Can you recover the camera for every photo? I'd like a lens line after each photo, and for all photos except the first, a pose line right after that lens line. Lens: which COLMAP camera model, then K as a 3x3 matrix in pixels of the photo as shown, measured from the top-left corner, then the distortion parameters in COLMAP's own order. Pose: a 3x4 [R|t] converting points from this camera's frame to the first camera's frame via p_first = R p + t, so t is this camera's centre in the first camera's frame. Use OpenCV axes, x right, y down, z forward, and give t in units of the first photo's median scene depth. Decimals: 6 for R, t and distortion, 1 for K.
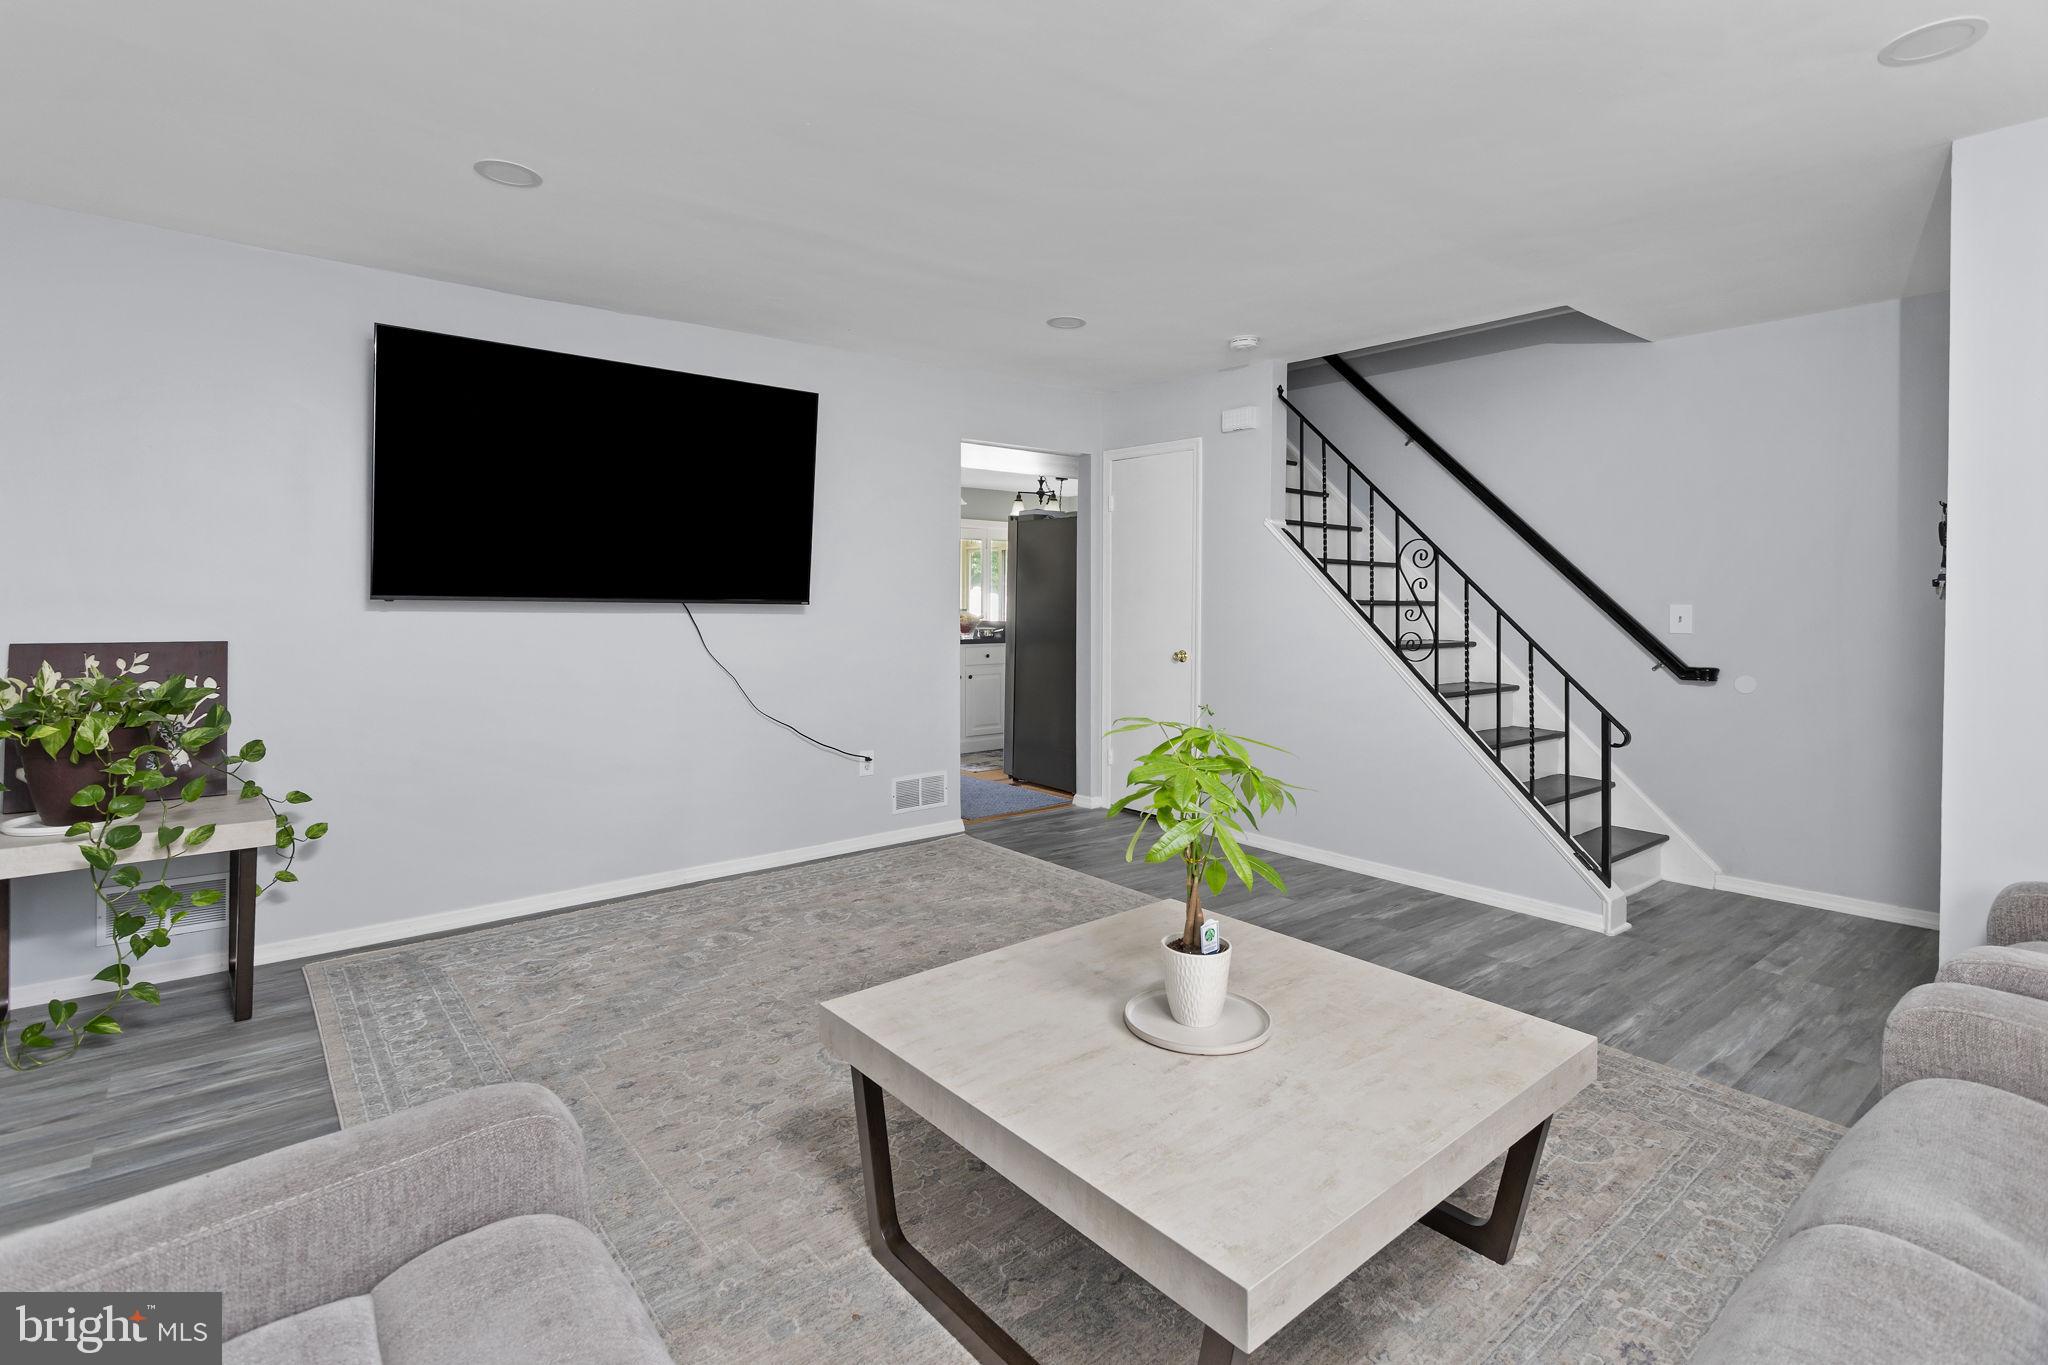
lens RADIAL K [[972.3, 0, 1026.7], [0, 972.3, 604.7], [0, 0, 1]] dist [-0.000941, -0.000048]
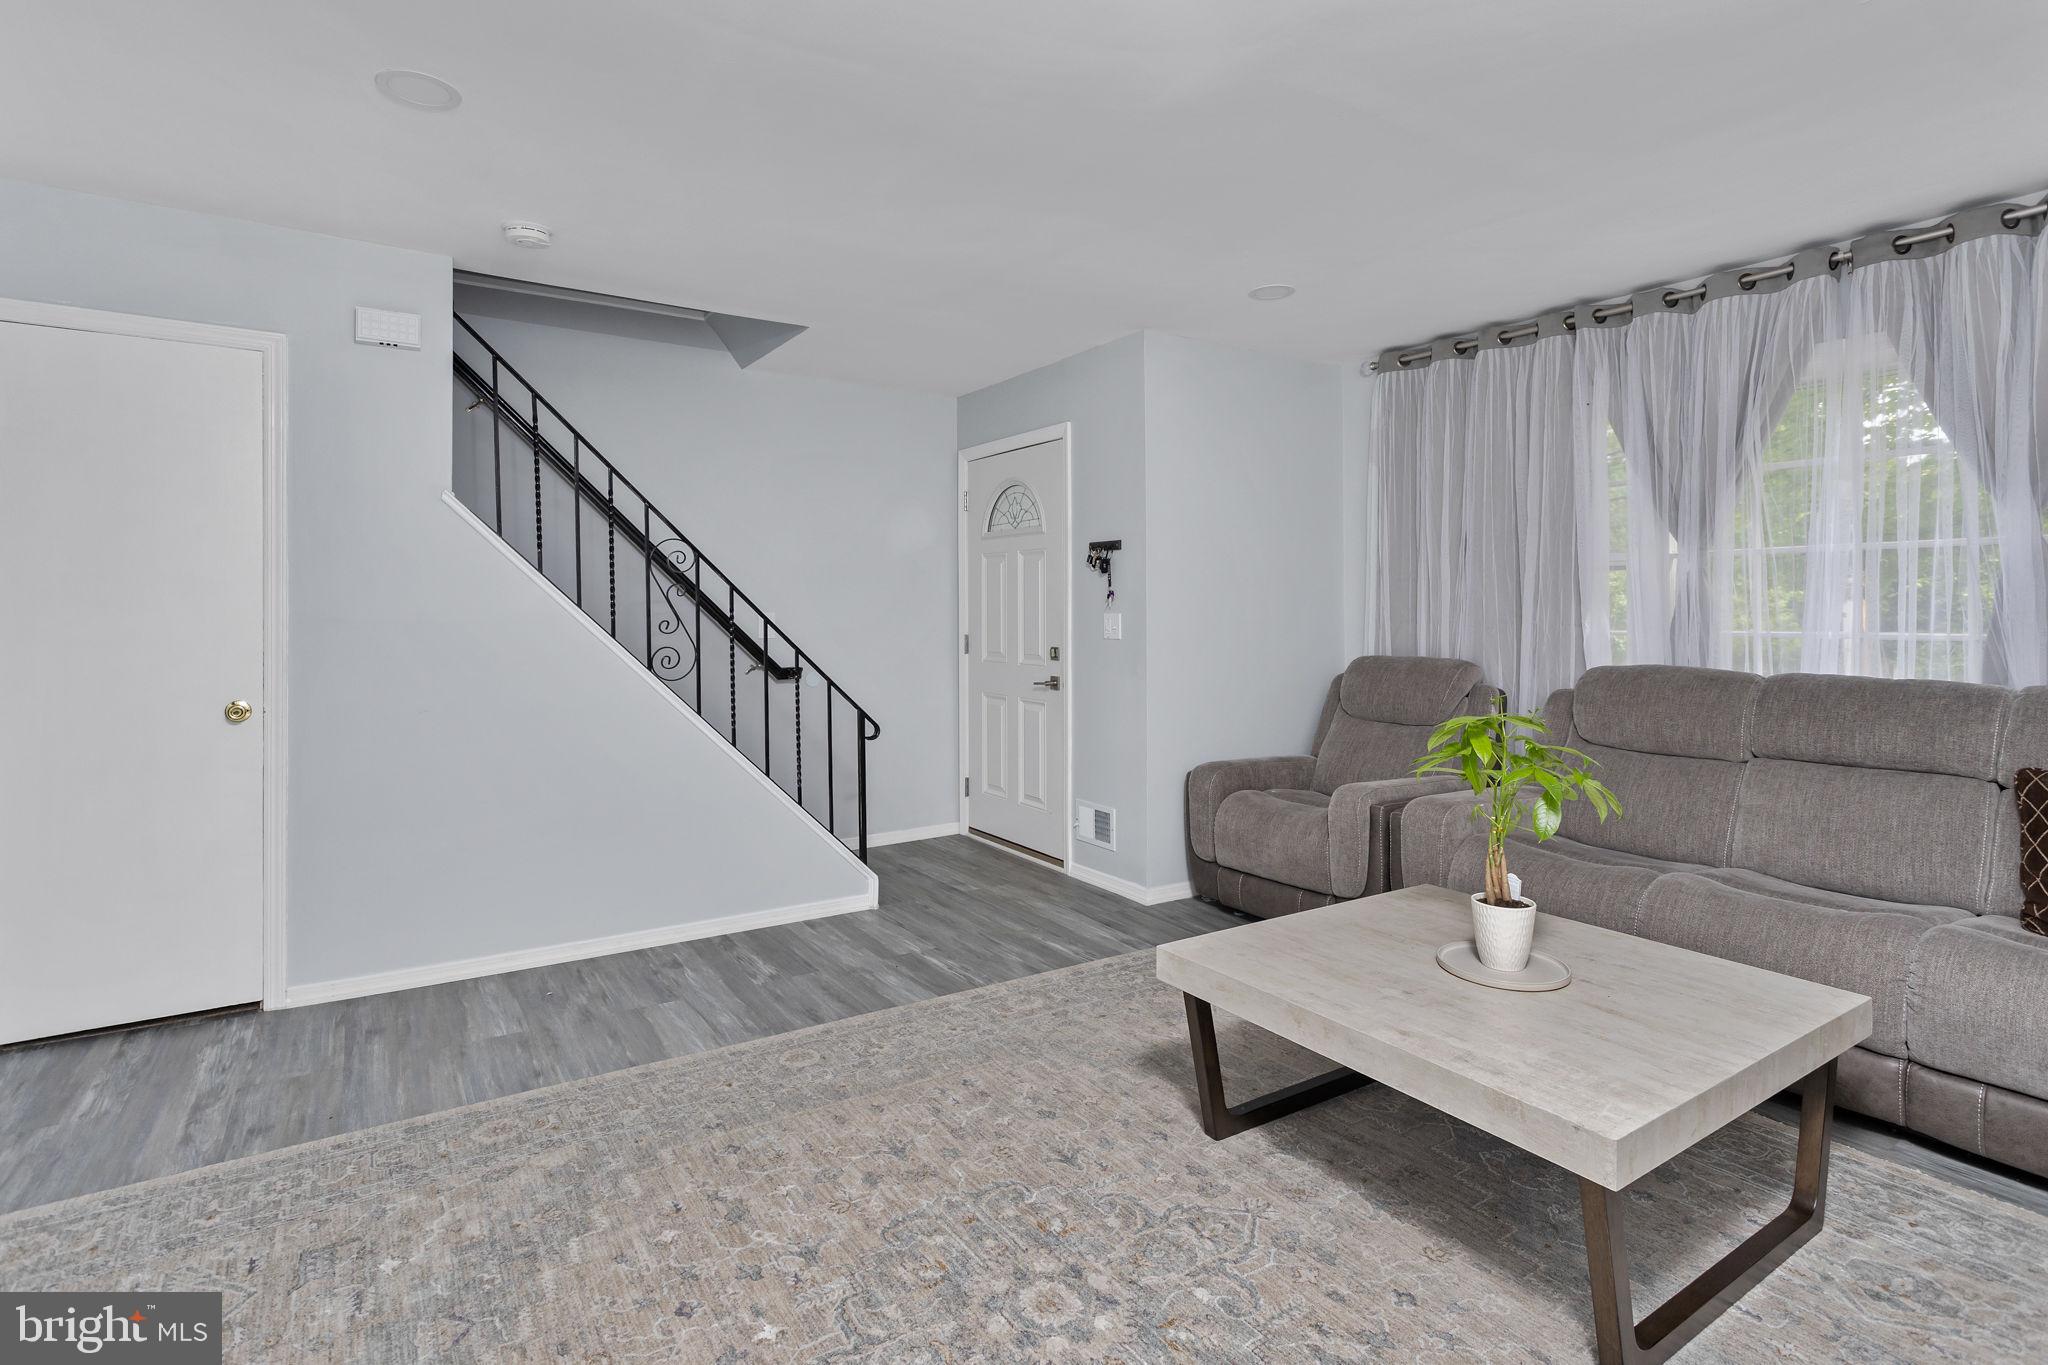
lens RADIAL K [[1017.4, 0, 1028.0], [0, 1017.4, 607.8], [0, 0, 1]] dist [-0.001889, -0.000295]
pose [[0.120682, -0.005400, 0.992676, -0.658098], [0.010170, 0.999939, 0.004203, -0.009769], [-0.992639, 0.009588, 0.120730, 0.841099]]
